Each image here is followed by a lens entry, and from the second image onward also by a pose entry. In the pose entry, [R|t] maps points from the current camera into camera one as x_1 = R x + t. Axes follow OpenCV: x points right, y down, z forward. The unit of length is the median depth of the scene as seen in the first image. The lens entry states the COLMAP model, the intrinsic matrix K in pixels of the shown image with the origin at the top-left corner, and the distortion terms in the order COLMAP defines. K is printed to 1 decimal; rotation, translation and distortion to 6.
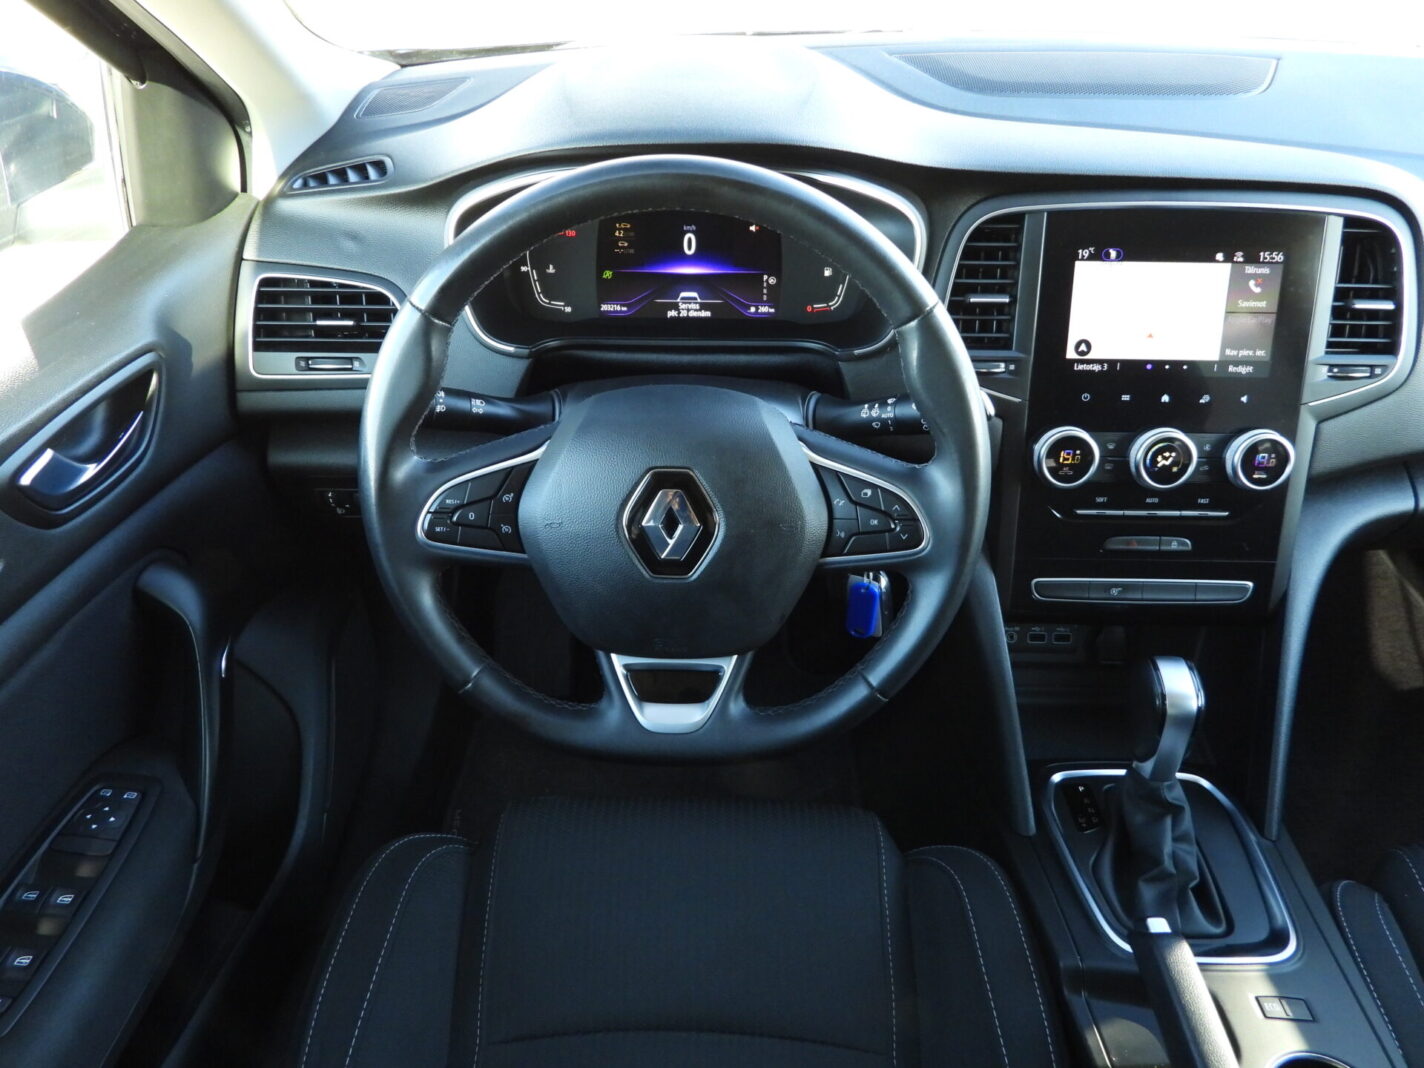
lens RADIAL K [[1024.3, 0, 711.9], [0, 1024.3, 529.2], [0, 0, 1]] dist [-0.013189, 0.014699]
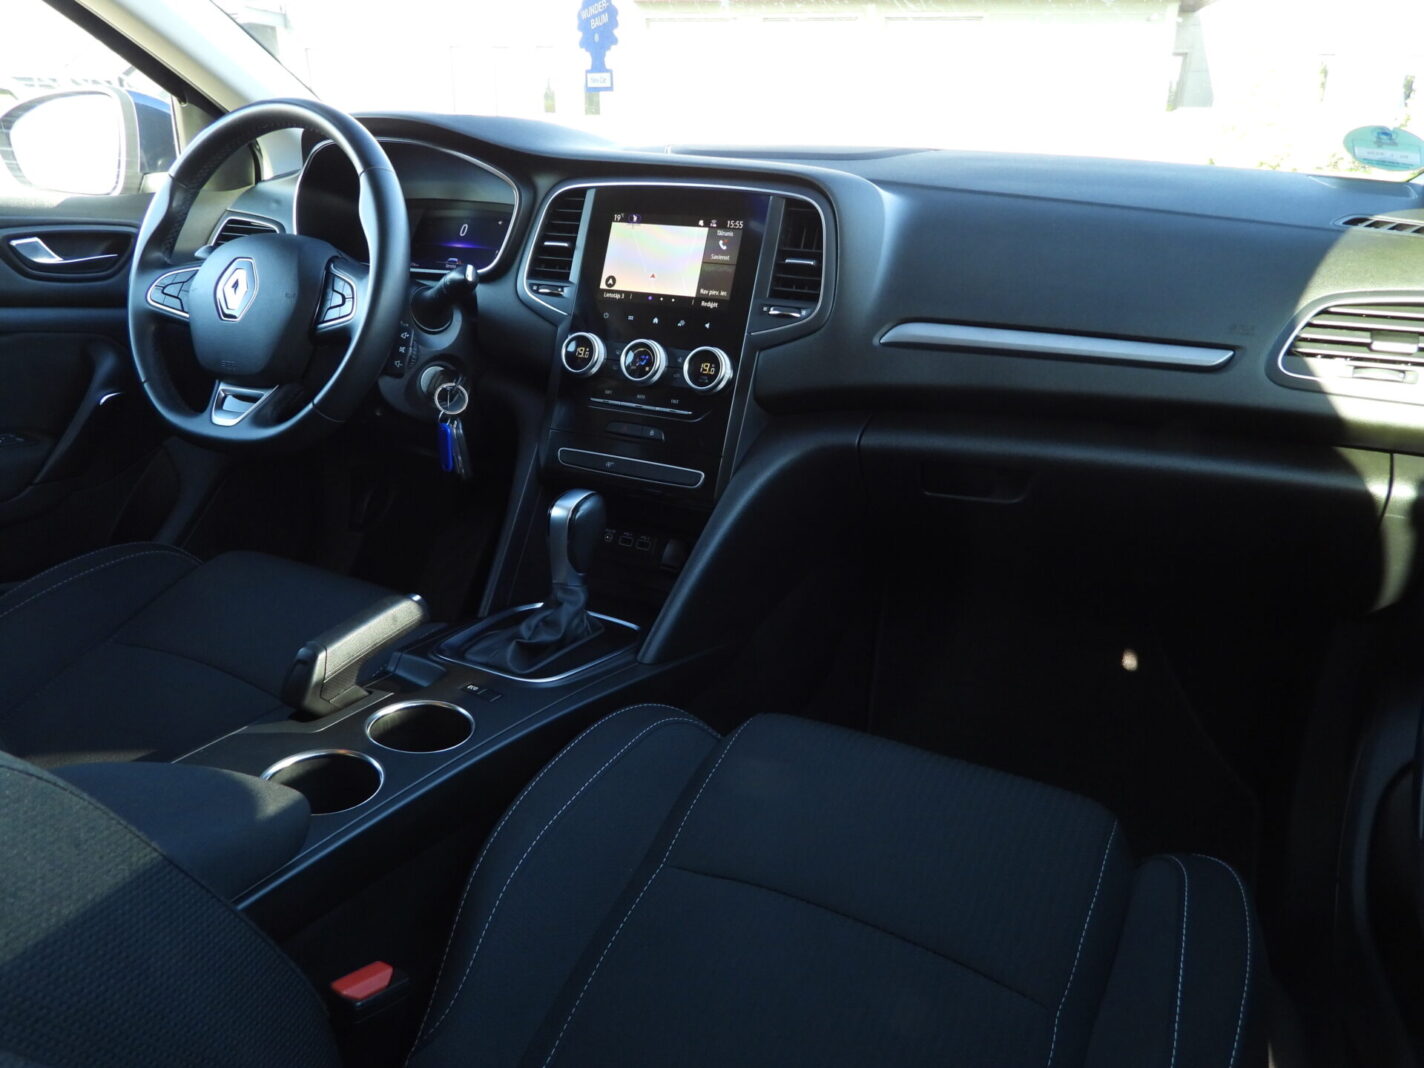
lens RADIAL K [[1024.3, 0, 711.0], [0, 1024.3, 535.5], [0, 0, 1]] dist [-0.013189, 0.014699]
pose [[0.891856, 0.169386, -0.419406, 1.153375], [-0.277576, 0.937065, -0.211803, 0.415180], [0.357134, 0.305315, 0.882744, -0.084640]]
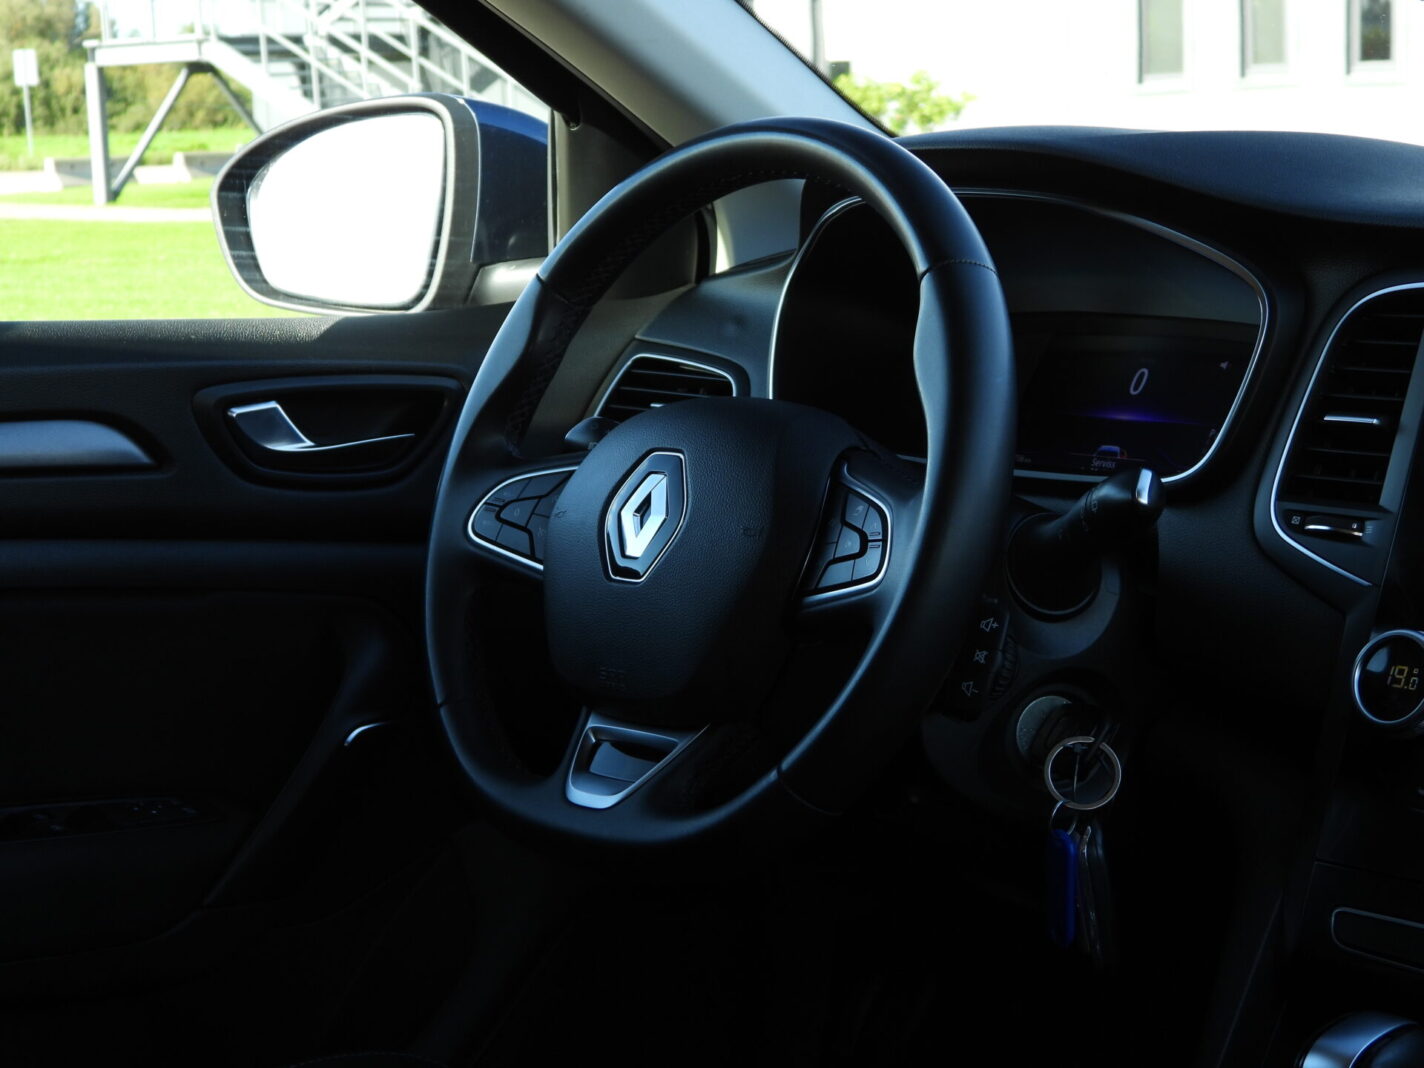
lens RADIAL K [[2727.6, 0, 712.0], [0, 2727.6, 527.6], [0, 0, 1]] dist [-0.043833, 0.000000]
pose [[0.658530, 0.086739, -0.747539, 1.247870], [-0.425109, 0.862544, -0.274408, 0.445007], [0.620984, 0.498492, 0.604884, -0.196854]]
